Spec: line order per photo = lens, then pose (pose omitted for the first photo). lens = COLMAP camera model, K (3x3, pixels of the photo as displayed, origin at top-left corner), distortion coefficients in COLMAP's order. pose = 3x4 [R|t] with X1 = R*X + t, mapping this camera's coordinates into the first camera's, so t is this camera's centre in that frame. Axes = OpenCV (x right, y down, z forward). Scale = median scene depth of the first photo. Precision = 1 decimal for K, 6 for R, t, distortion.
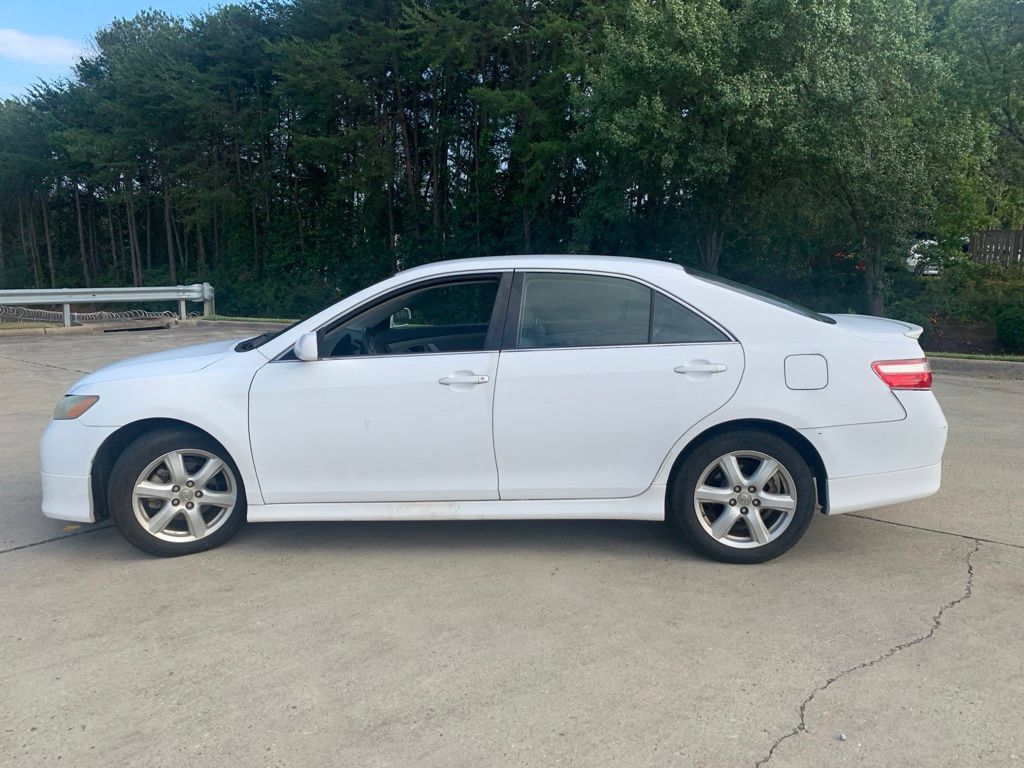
lens RADIAL K [[752.6, 0, 504.6], [0, 752.6, 386.3], [0, 0, 1]] dist [0.011677, -0.006707]
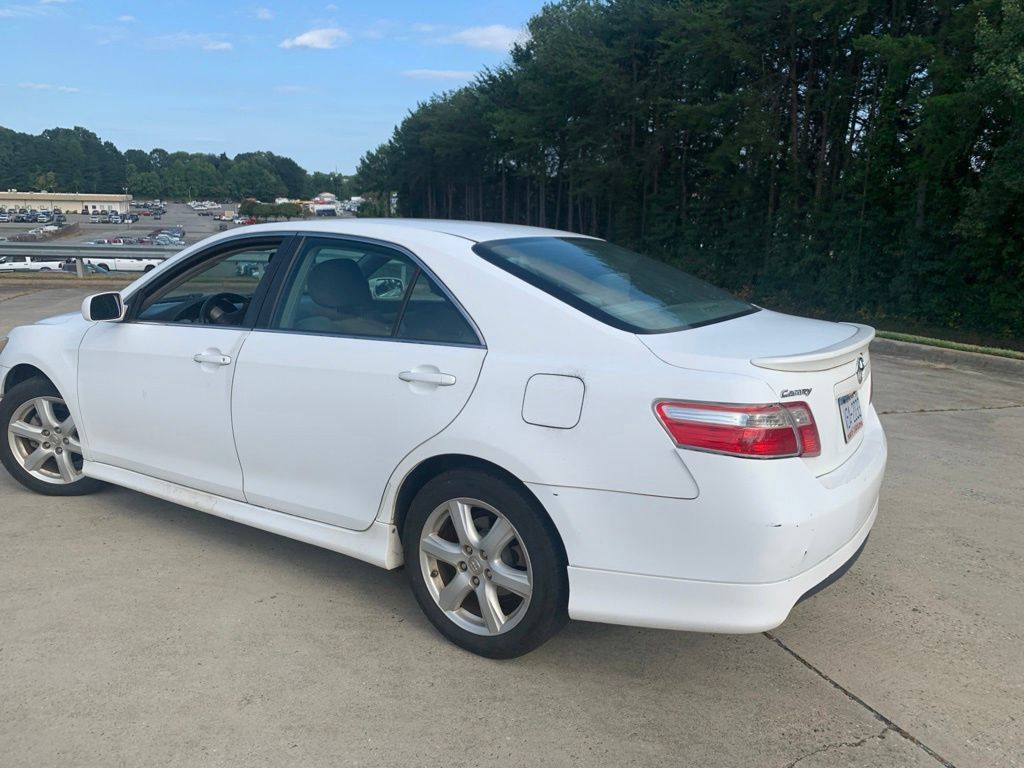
lens RADIAL K [[755.3, 0, 522.3], [0, 755.3, 399.5], [0, 0, 1]] dist [0.005745, 0.003066]
pose [[0.877725, 0.129837, -0.461239, 0.116824], [-0.106900, 0.991388, 0.075643, -0.011488], [0.467088, -0.017087, 0.884046, 0.068515]]
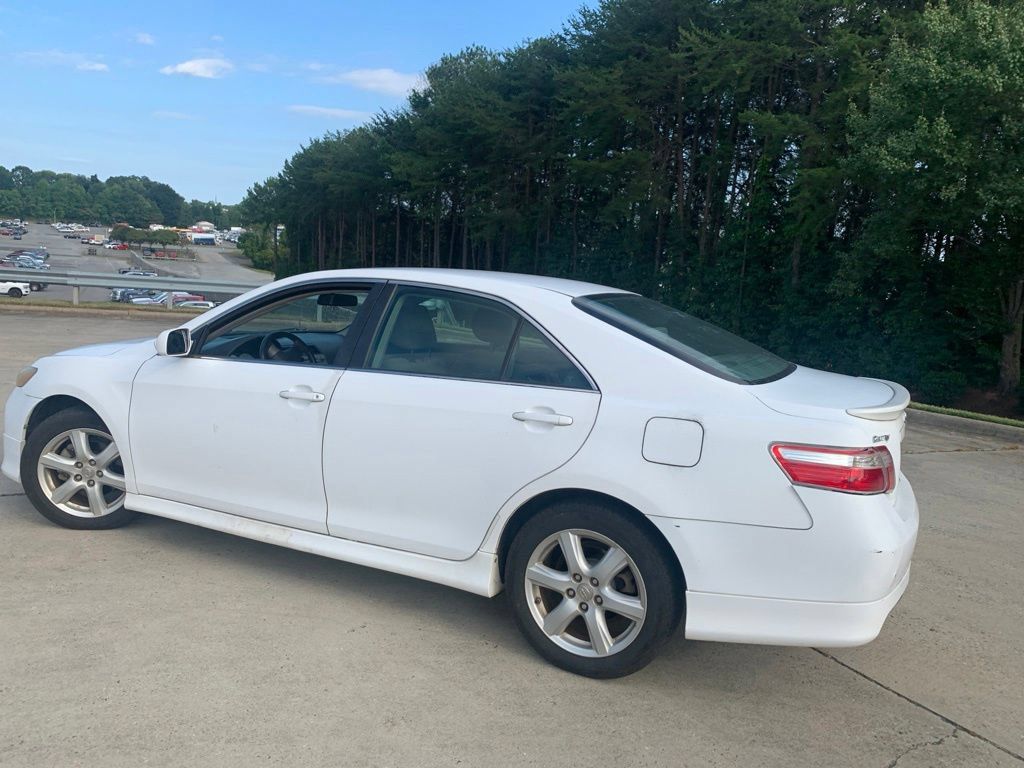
lens RADIAL K [[752.6, 0, 504.6], [0, 752.6, 386.3], [0, 0, 1]] dist [0.011677, -0.006707]
pose [[0.928050, 0.121035, -0.352241, 0.085889], [-0.132336, 0.991172, -0.008085, -0.007736], [0.348153, 0.054118, 0.935874, 0.040355]]
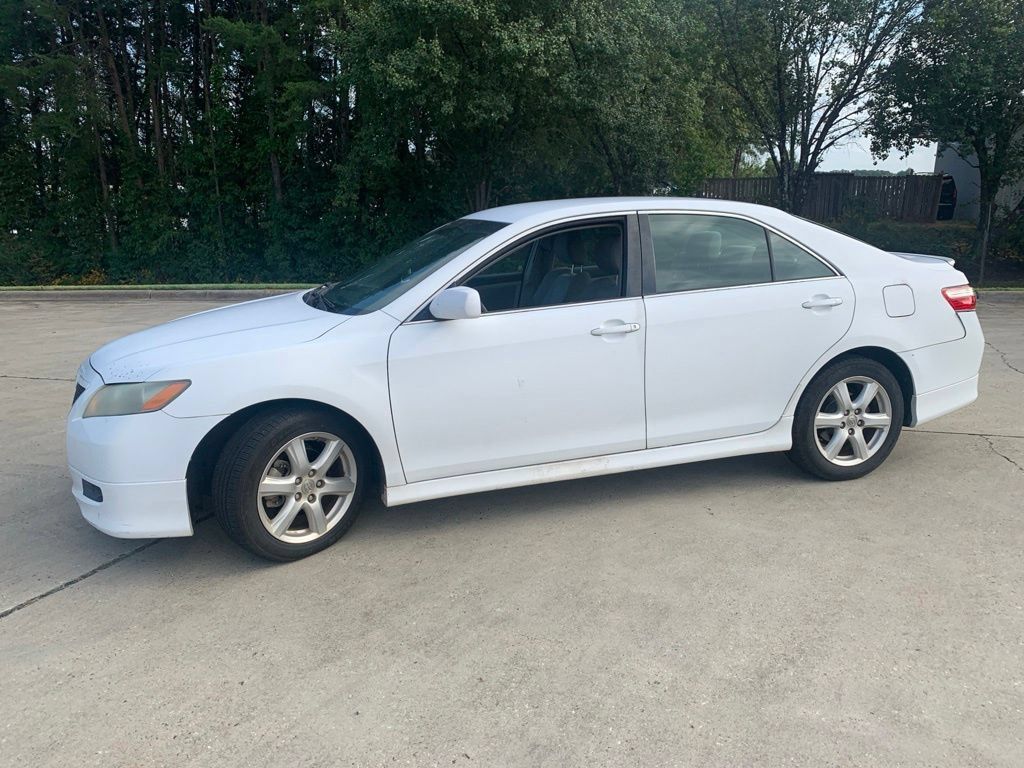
lens RADIAL K [[763.2, 0, 495.3], [0, 763.2, 383.6], [0, 0, 1]] dist [0.008701, -0.001994]
pose [[0.941391, -0.089415, 0.325251, -0.091242], [0.070836, 0.995130, 0.068549, -0.002865], [-0.329796, -0.041492, 0.943140, 0.022817]]
